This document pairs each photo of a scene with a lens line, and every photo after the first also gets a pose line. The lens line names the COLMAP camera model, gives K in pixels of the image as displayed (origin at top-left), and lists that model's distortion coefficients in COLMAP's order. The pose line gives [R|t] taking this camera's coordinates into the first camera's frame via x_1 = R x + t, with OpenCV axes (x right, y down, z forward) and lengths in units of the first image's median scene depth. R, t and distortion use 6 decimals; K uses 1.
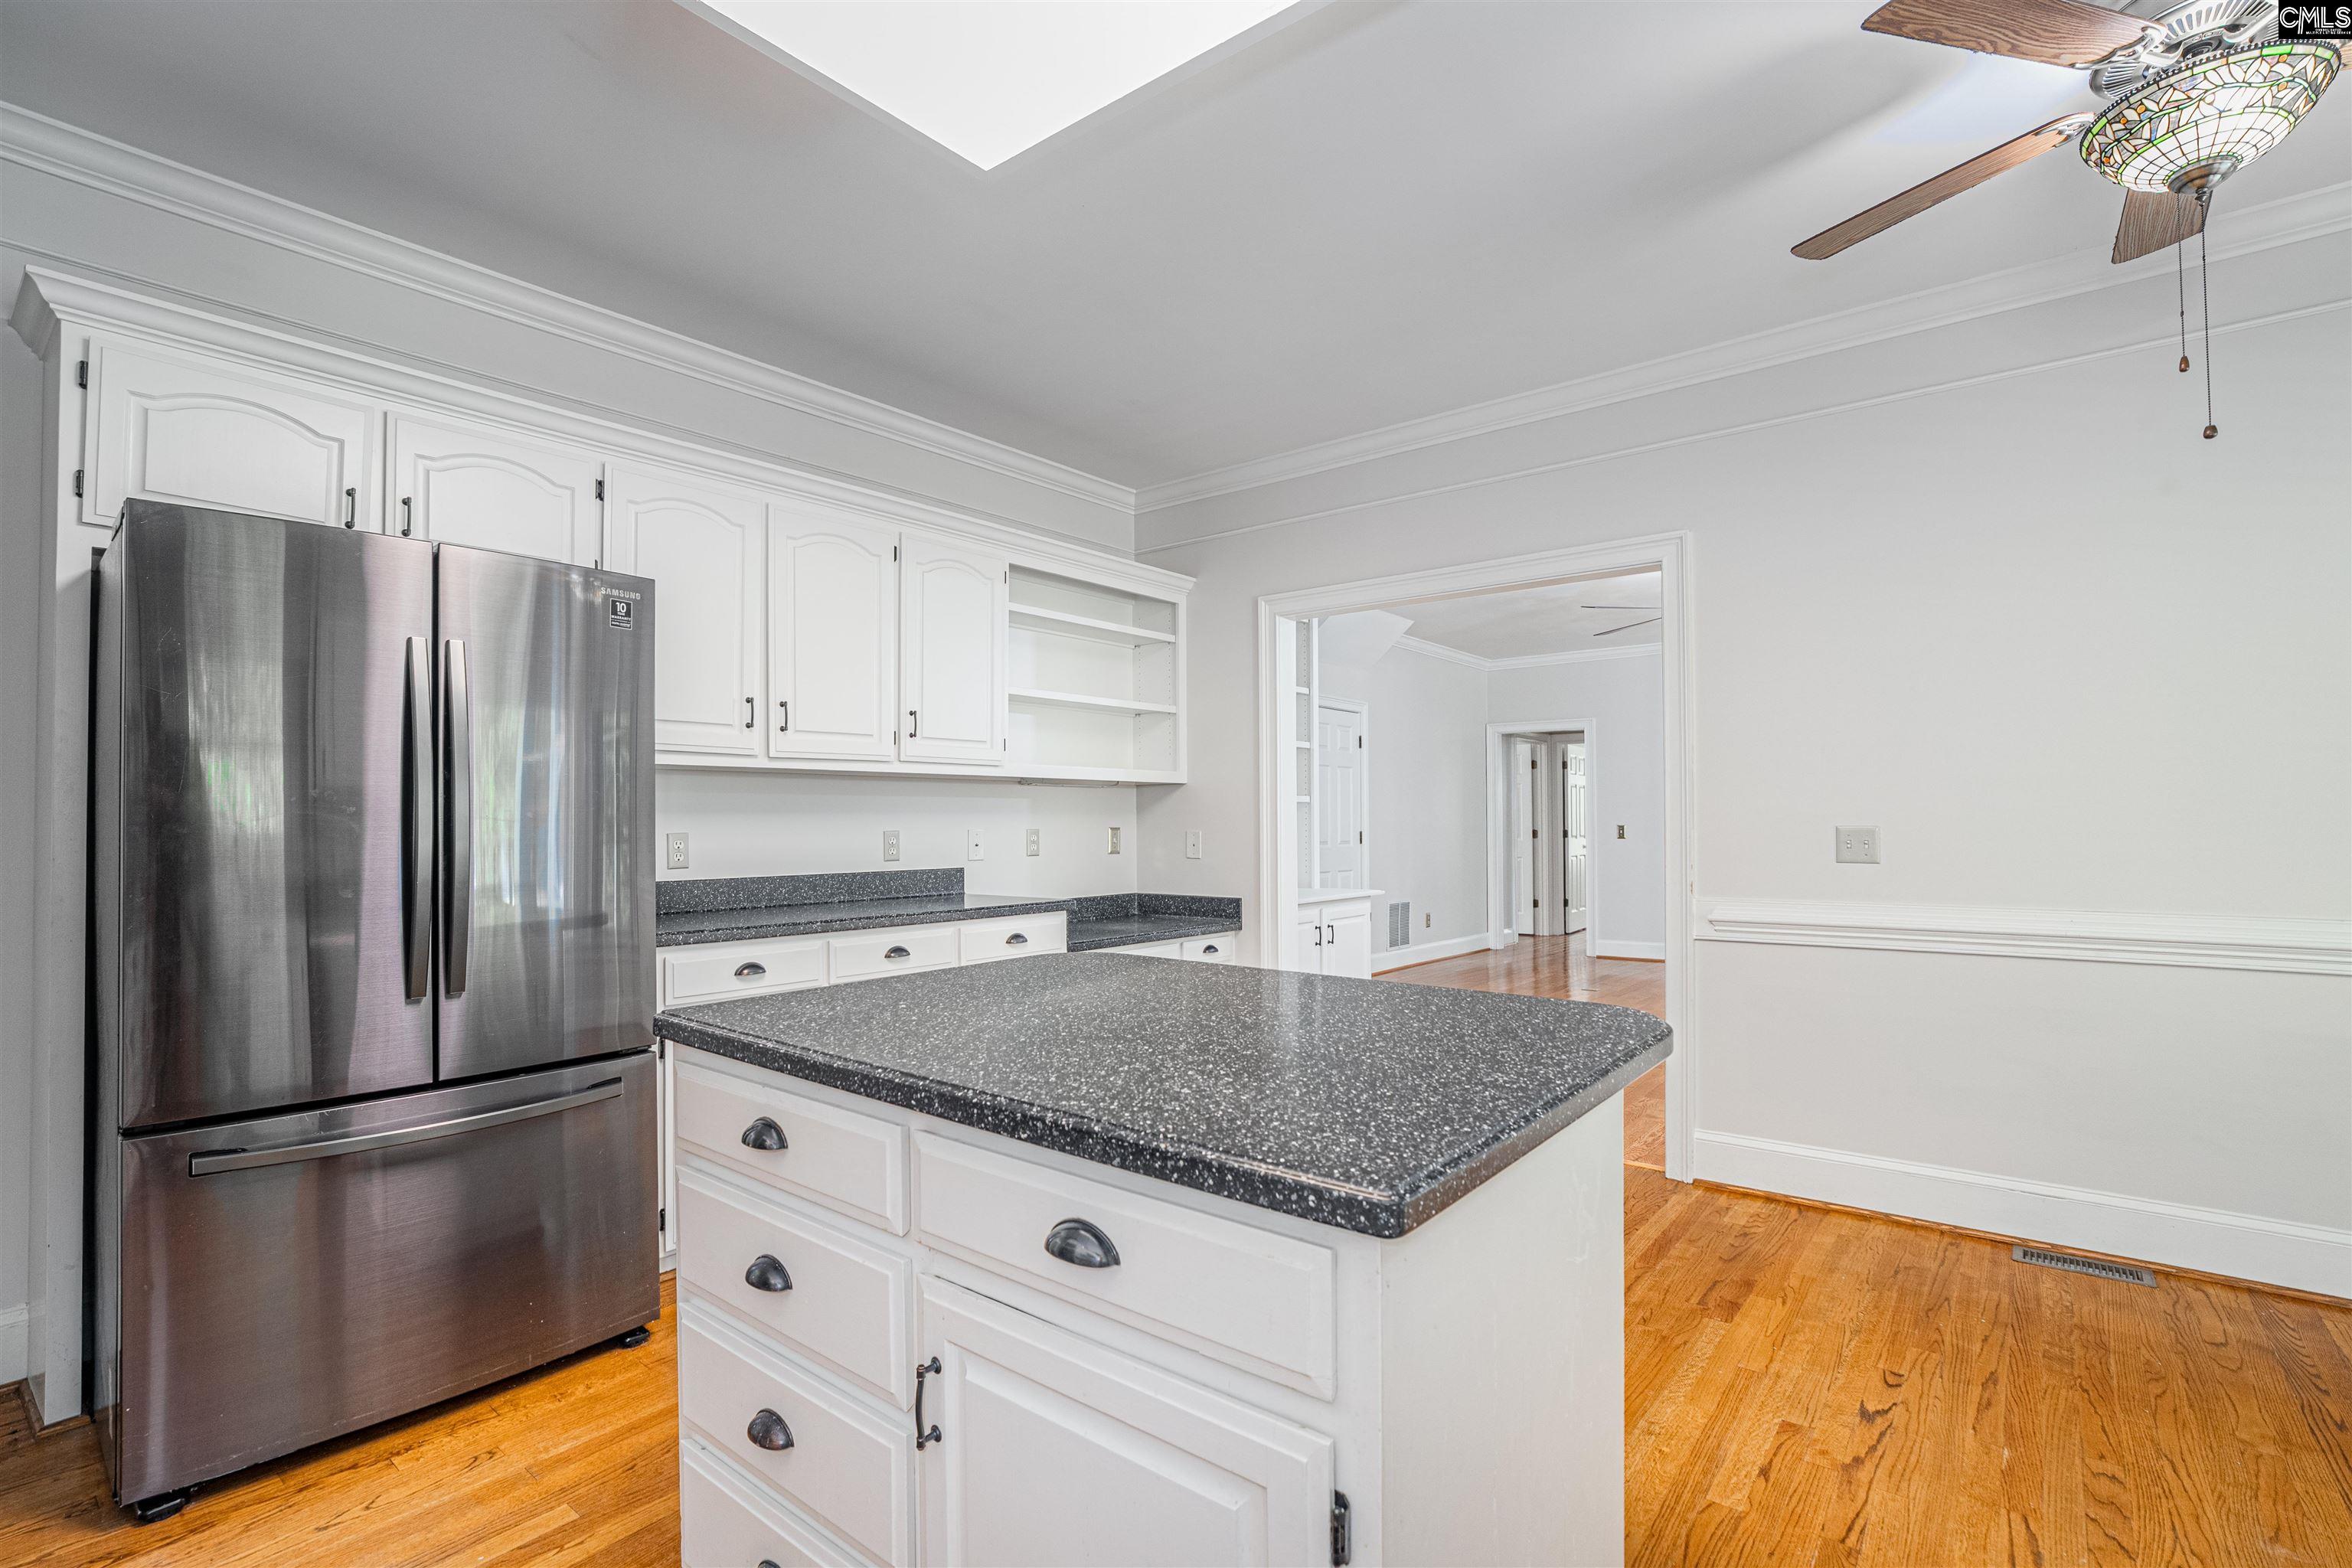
lens RADIAL K [[1080.8, 0, 1184.4], [0, 1080.8, 790.9], [0, 0, 1]] dist [-0.000771, 0.002335]
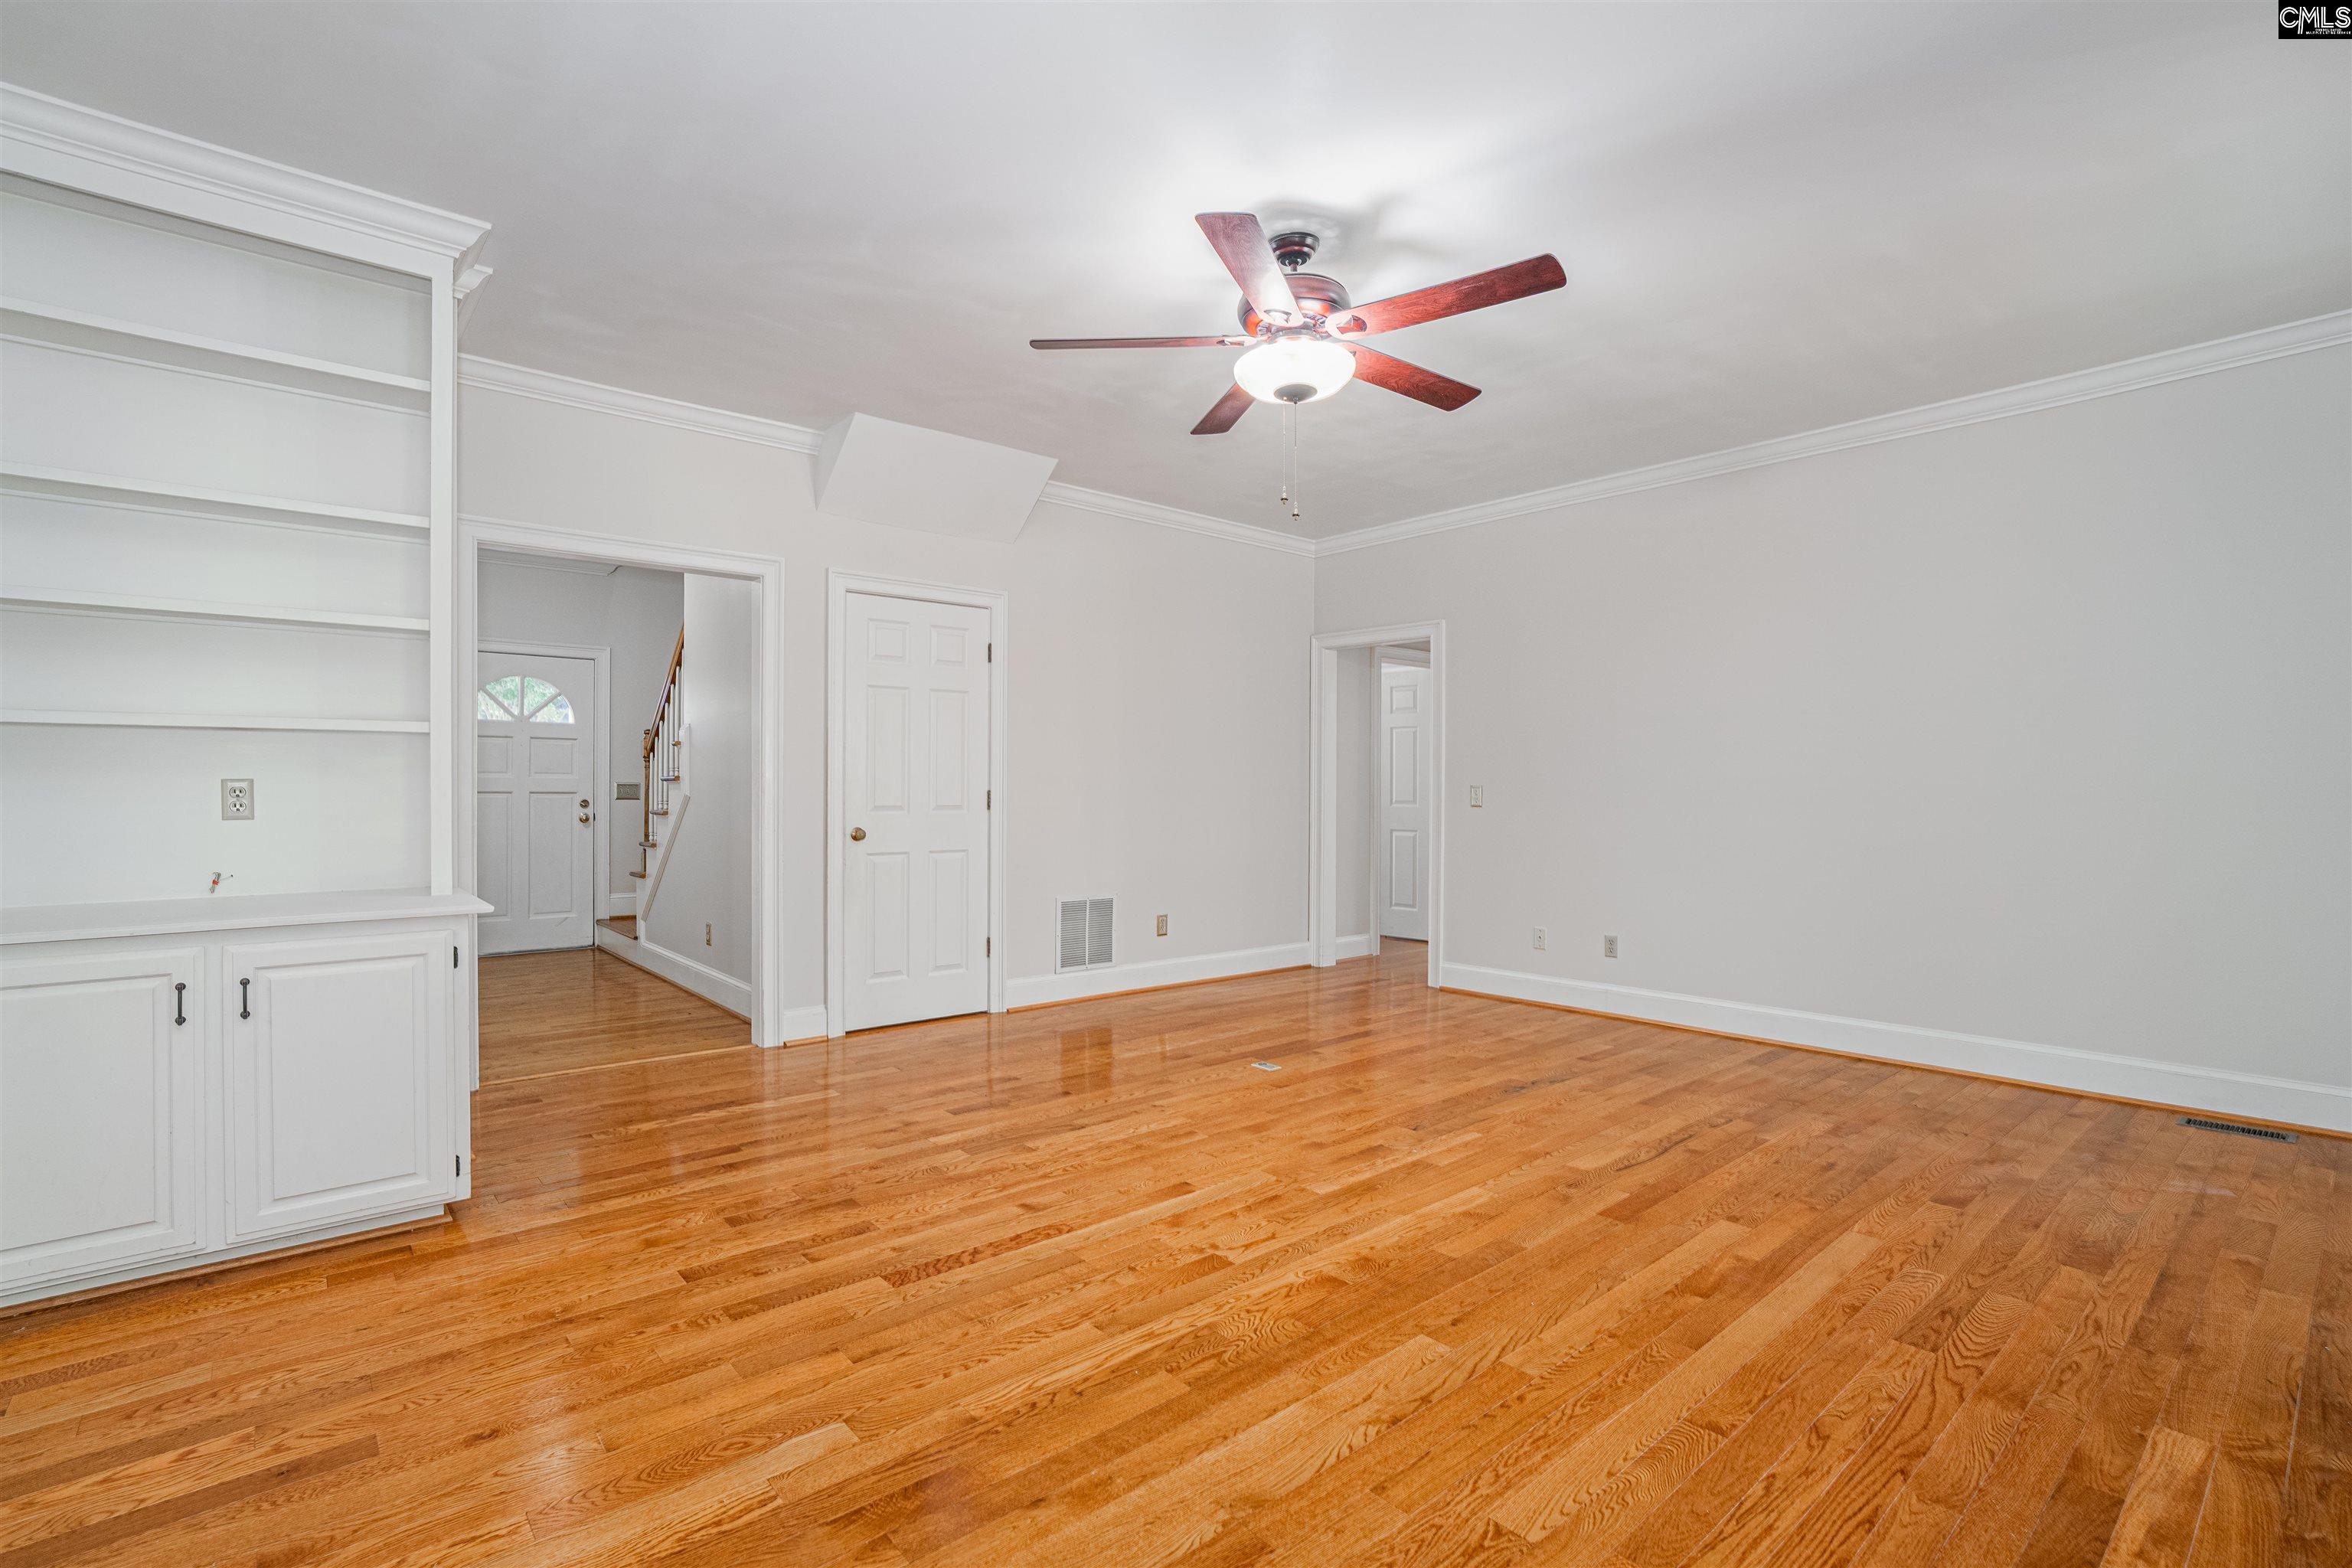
lens RADIAL K [[1080.8, 0, 1174.6], [0, 1080.8, 785.0], [0, 0, 1]] dist [-0.000771, 0.002335]
pose [[0.983514, 0.021506, -0.179547, 0.365307], [-0.015387, 0.999255, 0.035405, 0.008898], [0.180174, -0.032059, 0.983112, 0.356111]]
